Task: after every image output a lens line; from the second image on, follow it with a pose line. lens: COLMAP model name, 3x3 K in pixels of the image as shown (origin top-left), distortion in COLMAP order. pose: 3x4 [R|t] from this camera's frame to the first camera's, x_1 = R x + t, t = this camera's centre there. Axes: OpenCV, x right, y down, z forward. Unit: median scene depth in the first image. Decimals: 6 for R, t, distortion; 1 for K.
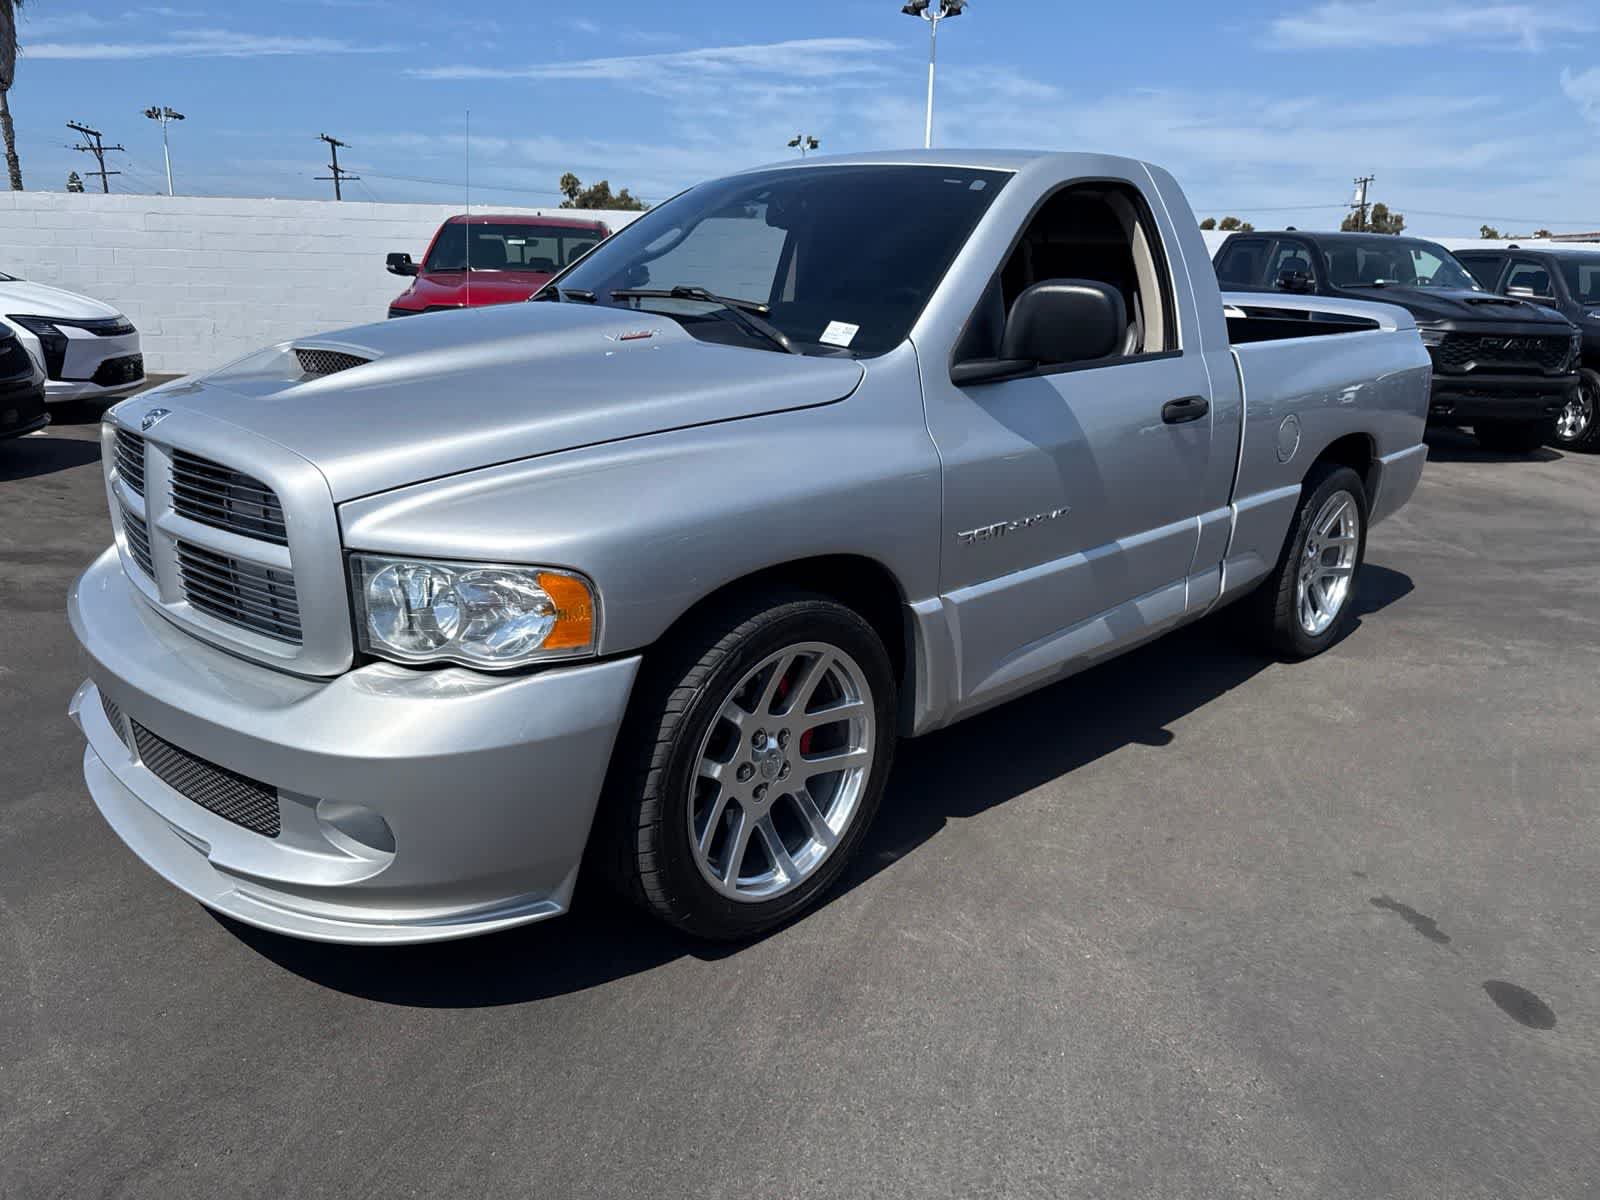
lens RADIAL K [[1089.9, 0, 800.0], [0, 1089.9, 600.0], [0, 0, 1]] dist [0.026044, -0.020668]
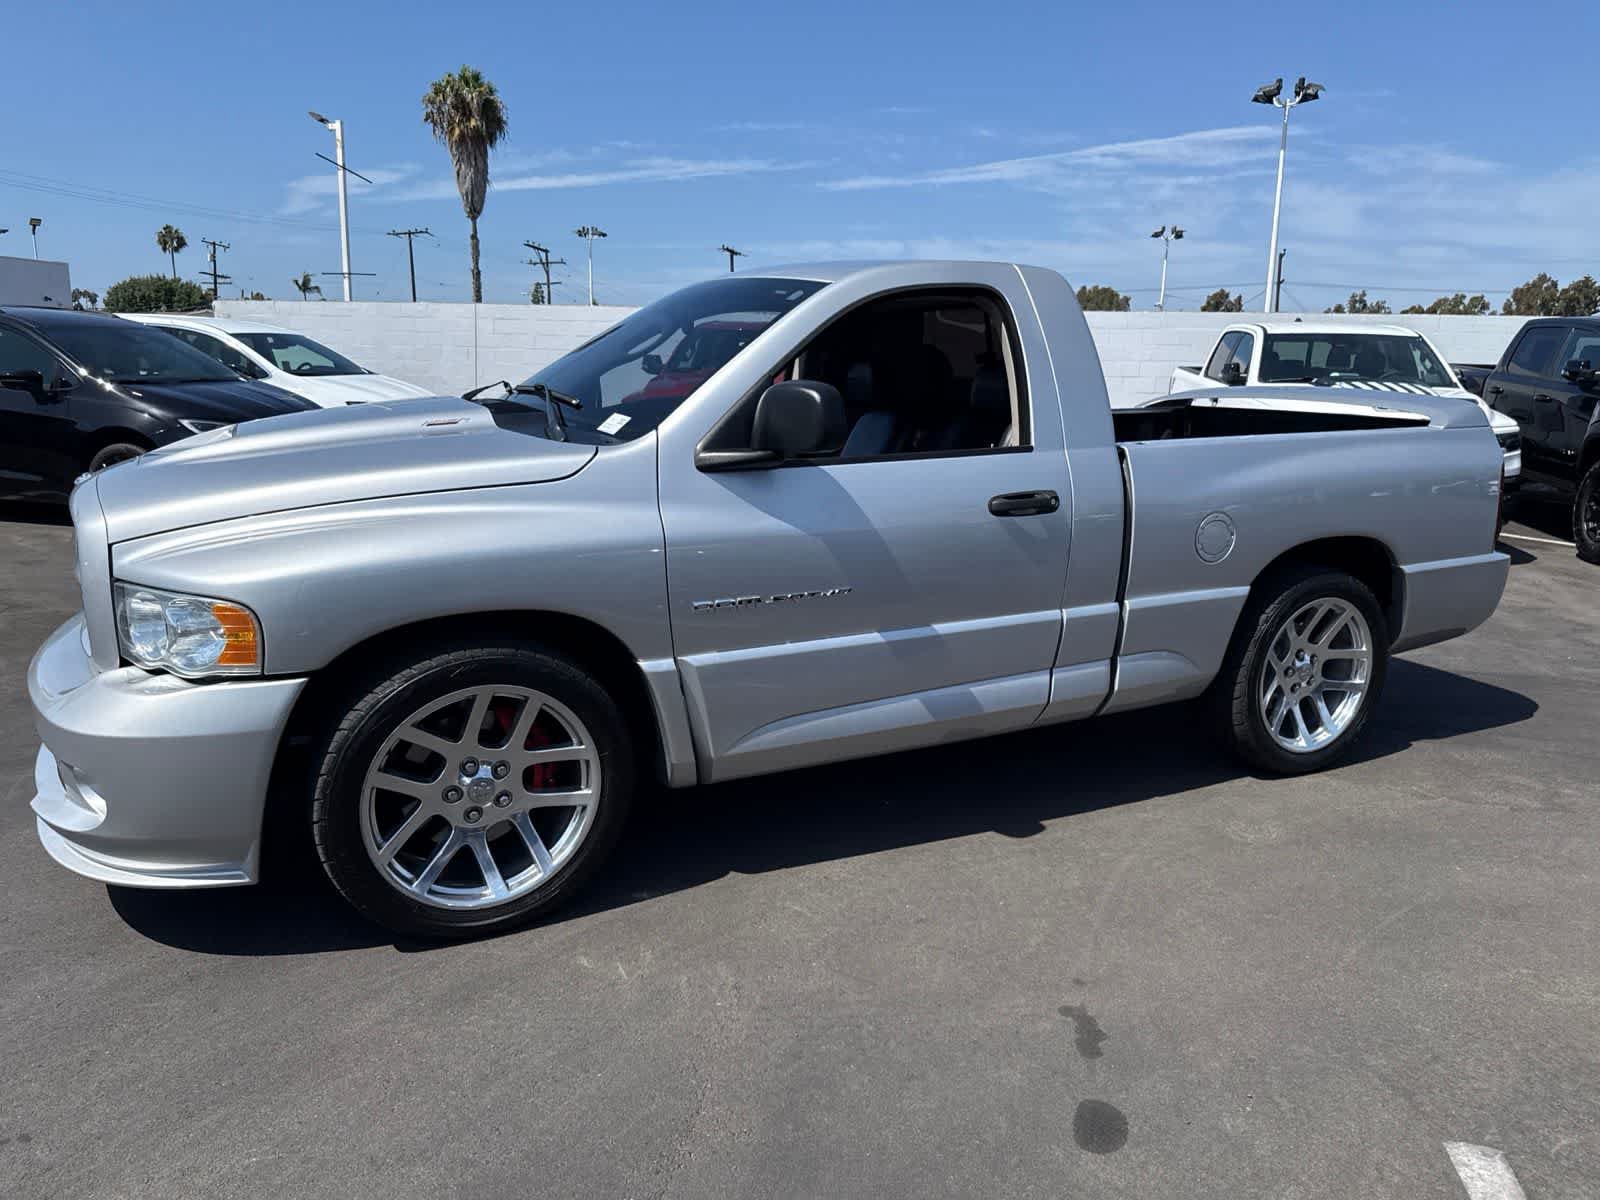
lens RADIAL K [[1092.9, 0, 862.6], [0, 1092.9, 601.2], [0, 0, 1]] dist [0.108211, -0.173017]
pose [[0.954087, 0.059672, -0.293525, 0.527283], [-0.082643, 0.994359, -0.066479, -0.002485], [0.287902, 0.087684, 0.953637, -0.011248]]
